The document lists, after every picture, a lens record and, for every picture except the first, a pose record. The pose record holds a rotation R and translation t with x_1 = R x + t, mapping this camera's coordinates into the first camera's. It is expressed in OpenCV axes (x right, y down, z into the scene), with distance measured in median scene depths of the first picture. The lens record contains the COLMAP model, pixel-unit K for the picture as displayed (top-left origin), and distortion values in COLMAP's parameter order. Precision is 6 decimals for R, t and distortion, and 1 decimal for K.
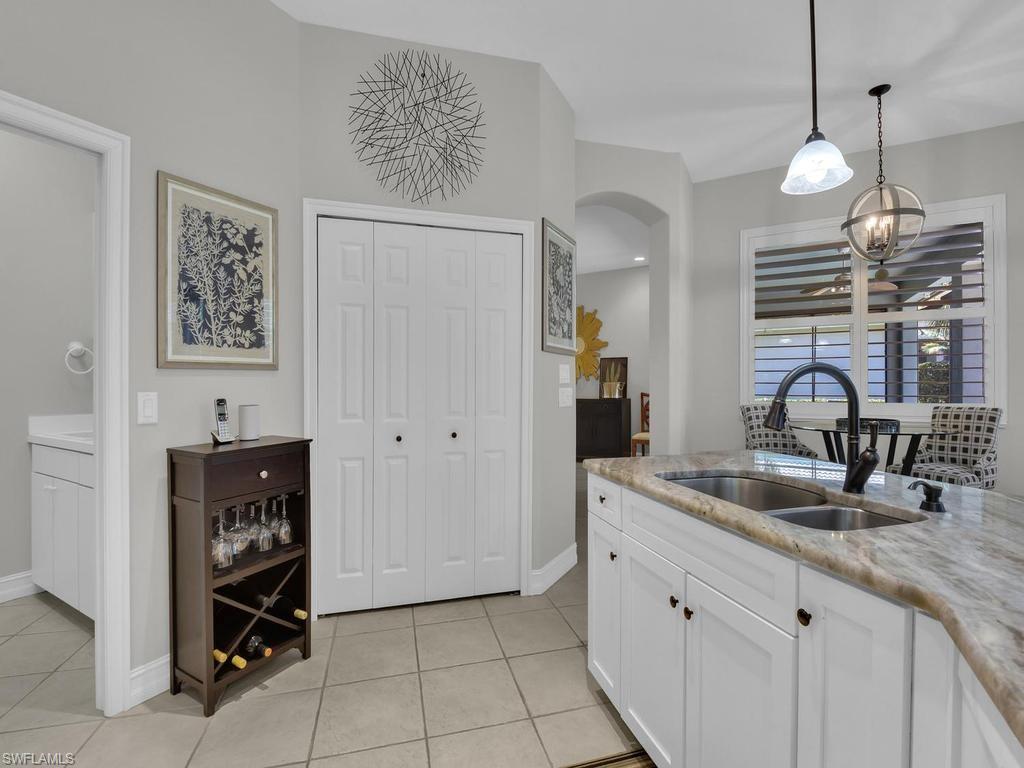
lens RADIAL K [[471.5, 0, 505.3], [0, 471.5, 385.5], [0, 0, 1]] dist [-0.012741, -0.005480]
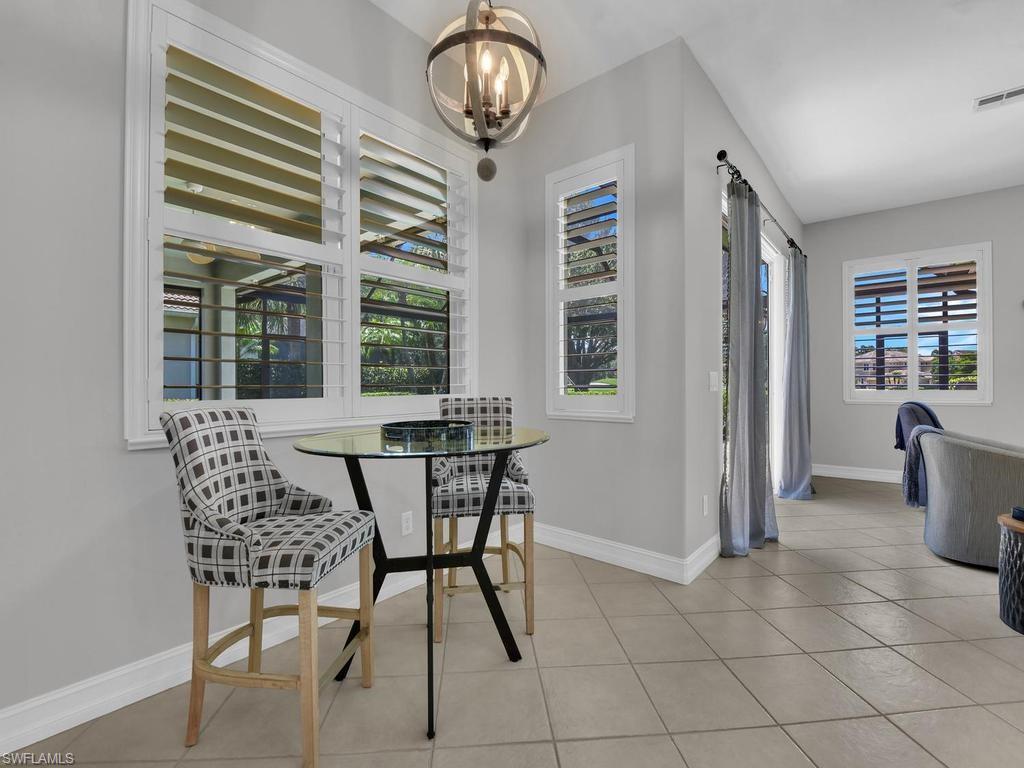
lens RADIAL K [[471.5, 0, 512.6], [0, 471.5, 386.0], [0, 0, 1]] dist [-0.012741, -0.005480]
pose [[0.169361, -0.000275, 0.985554, 0.216756], [0.011324, 0.999934, -0.001667, 0.028144], [-0.985489, 0.011443, 0.169353, 0.771463]]
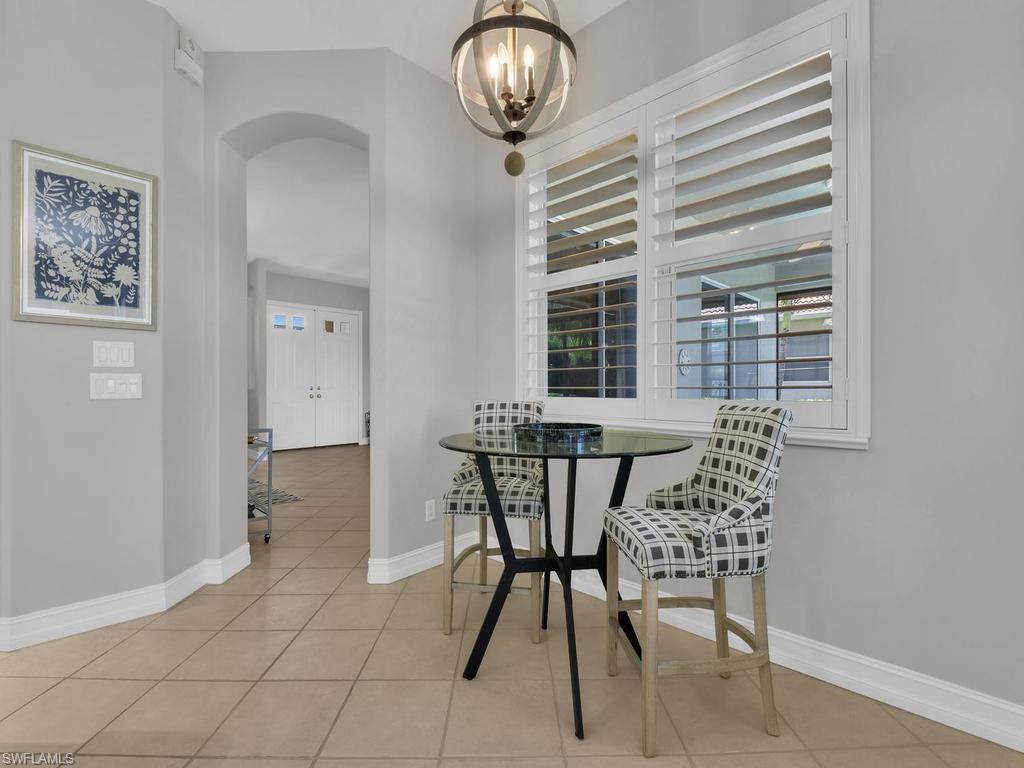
lens RADIAL K [[471.5, 0, 517.3], [0, 471.5, 386.2], [0, 0, 1]] dist [-0.012741, -0.005480]
pose [[0.967899, -0.001780, -0.251334, 0.836016], [-0.000888, 0.999944, -0.010499, 0.029224], [0.251339, 0.010385, 0.967843, 0.414085]]
